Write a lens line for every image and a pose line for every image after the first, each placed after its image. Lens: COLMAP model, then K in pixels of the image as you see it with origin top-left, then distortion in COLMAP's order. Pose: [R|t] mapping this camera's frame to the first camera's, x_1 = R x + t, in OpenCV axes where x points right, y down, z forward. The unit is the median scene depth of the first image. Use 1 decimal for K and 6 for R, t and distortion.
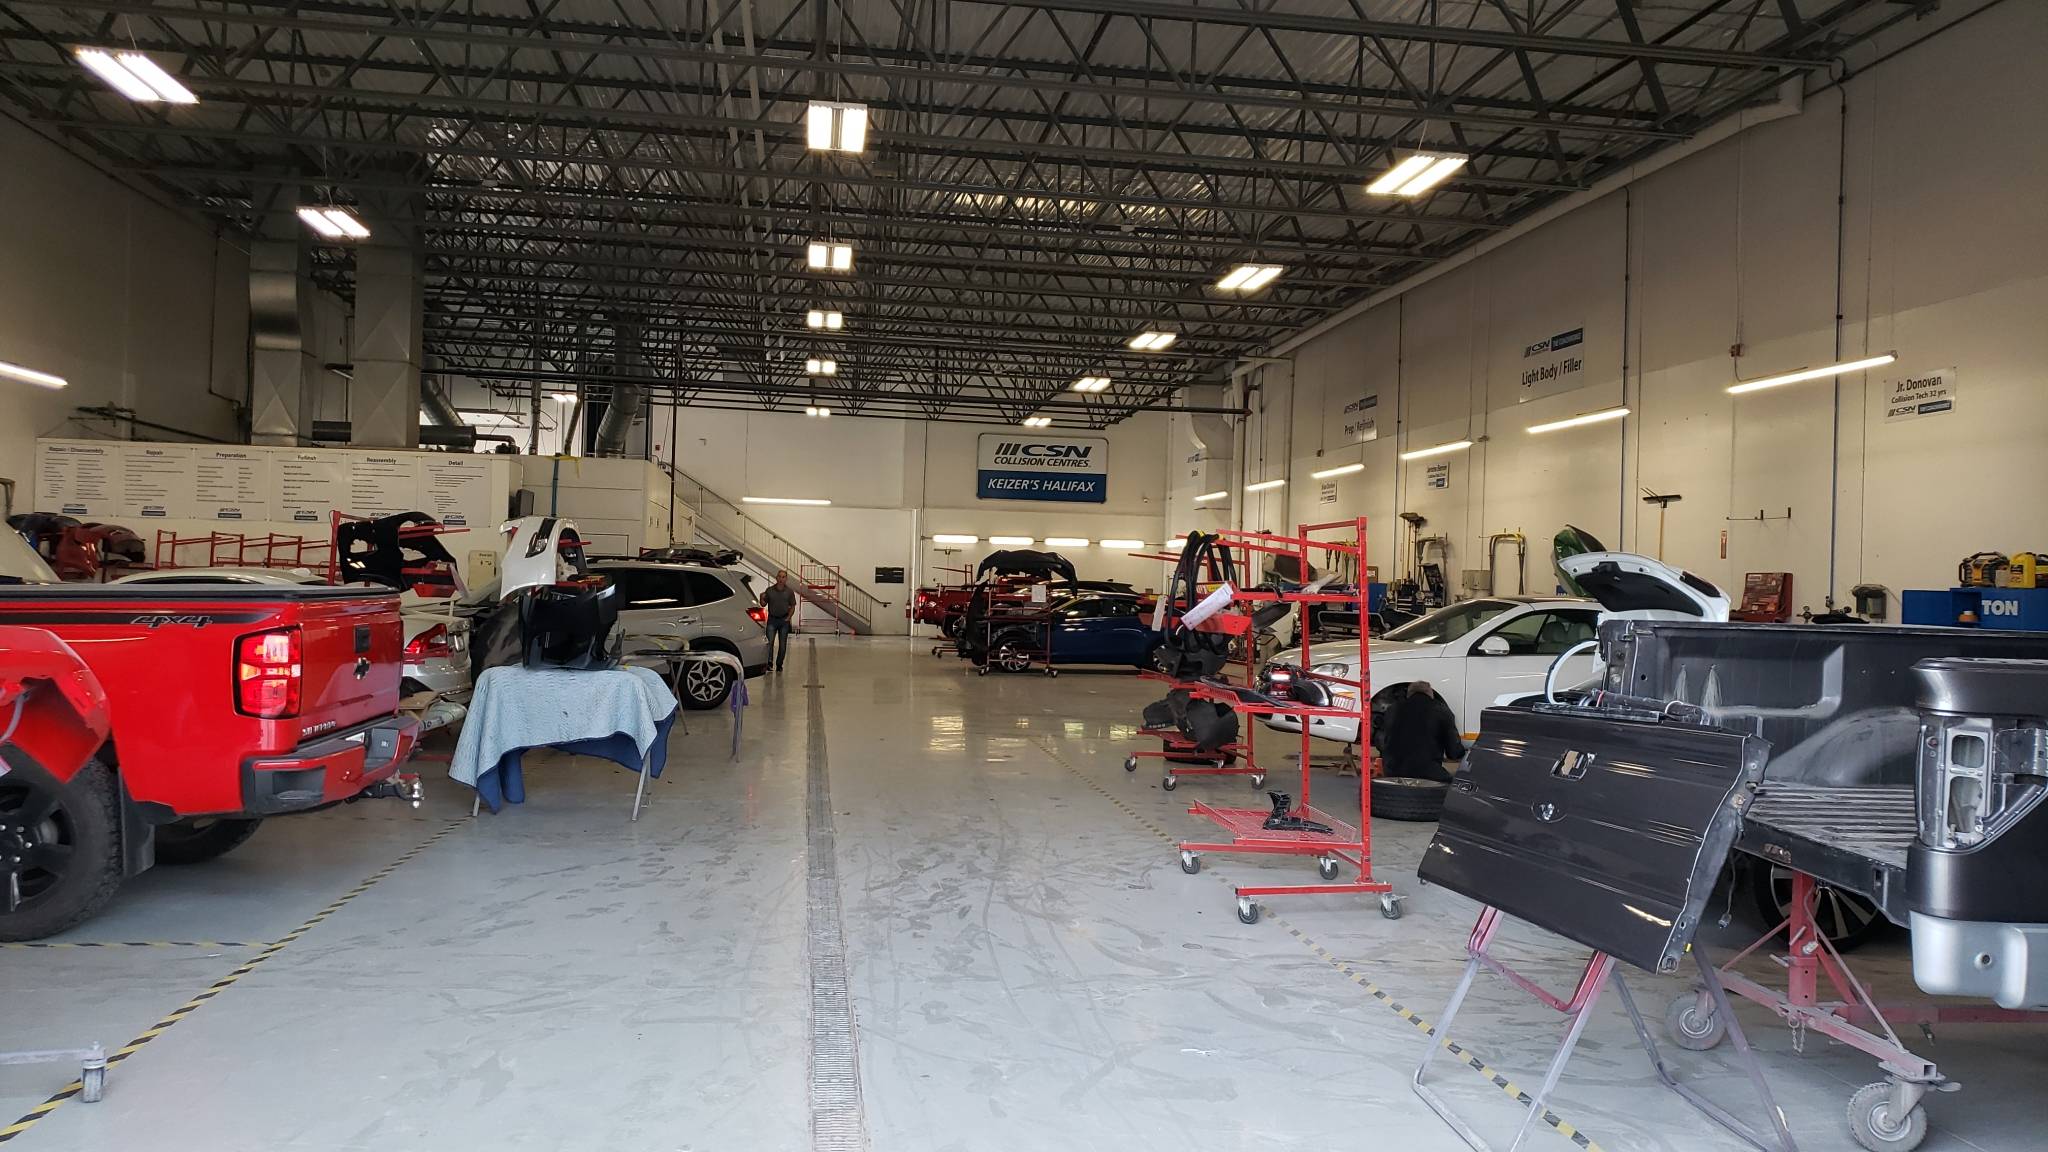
lens RADIAL K [[1568.6, 0, 1024.0], [0, 1568.6, 576.0], [0, 0, 1]] dist [-0.000243, -0.000170]
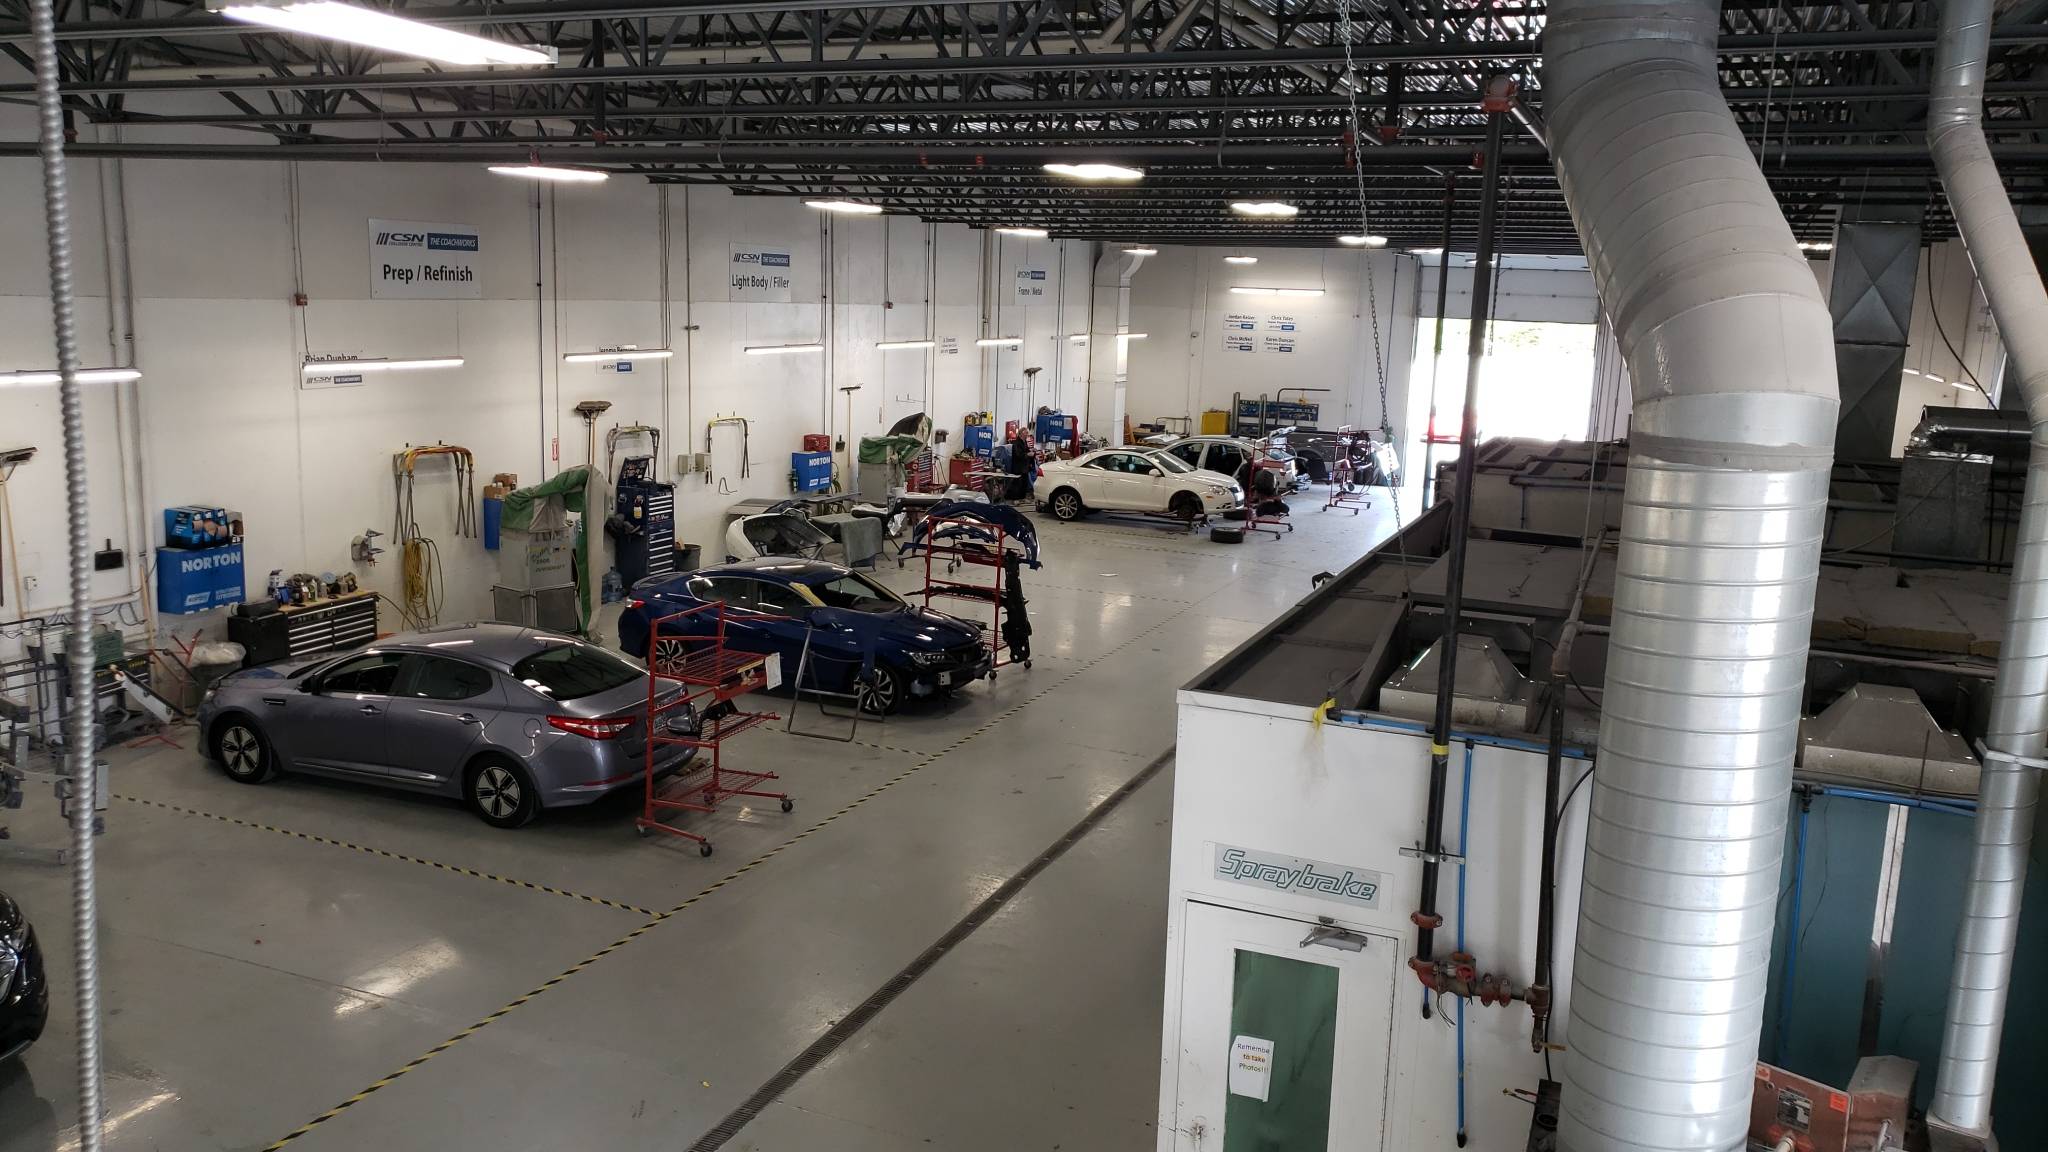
lens RADIAL K [[1568.6, 0, 1024.0], [0, 1568.6, 576.0], [0, 0, 1]] dist [-0.000243, -0.000170]
pose [[-0.853628, -0.149630, 0.498929, -0.471237], [-0.061940, 0.980215, 0.187995, -0.146416], [-0.517187, 0.129575, -0.846007, 1.928296]]
